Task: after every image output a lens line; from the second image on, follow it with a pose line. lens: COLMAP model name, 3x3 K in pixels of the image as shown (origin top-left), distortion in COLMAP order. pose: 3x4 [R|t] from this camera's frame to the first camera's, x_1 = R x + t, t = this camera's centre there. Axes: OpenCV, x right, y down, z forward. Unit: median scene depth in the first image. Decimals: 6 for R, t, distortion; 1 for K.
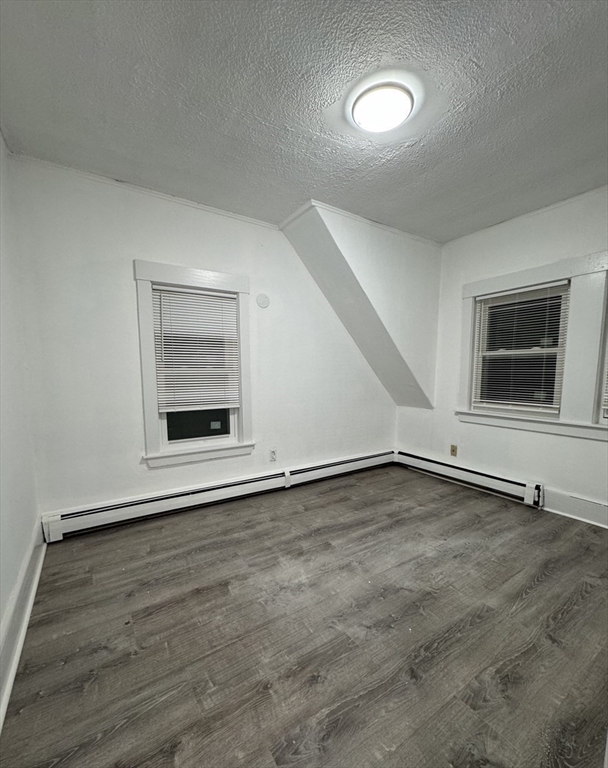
lens RADIAL K [[332.3, 0, 302.2], [0, 332.3, 386.7], [0, 0, 1]] dist [0.000229, 0.000352]
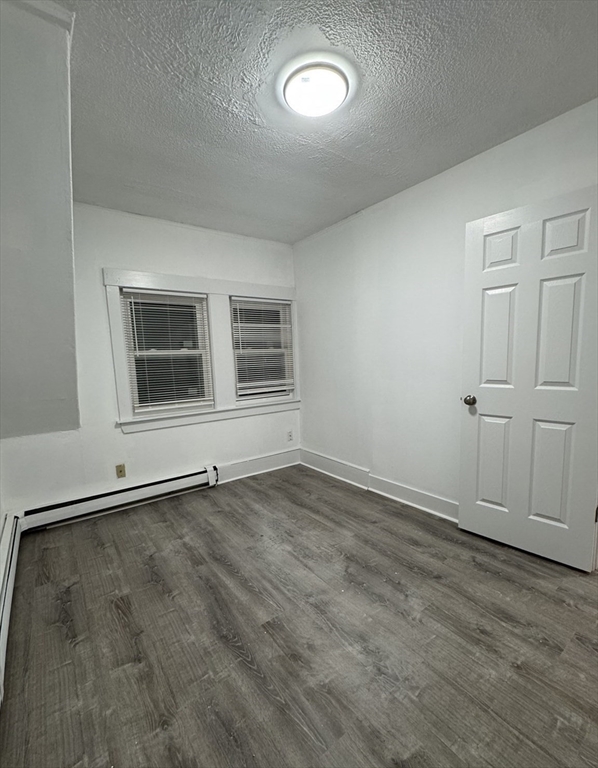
lens RADIAL K [[337.6, 0, 297.1], [0, 337.6, 382.4], [0, 0, 1]] dist [-0.000206, -0.000116]
pose [[-0.061344, -0.071570, 0.995547, -0.566477], [0.077539, 0.994070, 0.076242, -0.080571], [-0.995100, 0.081871, -0.055431, 0.884642]]
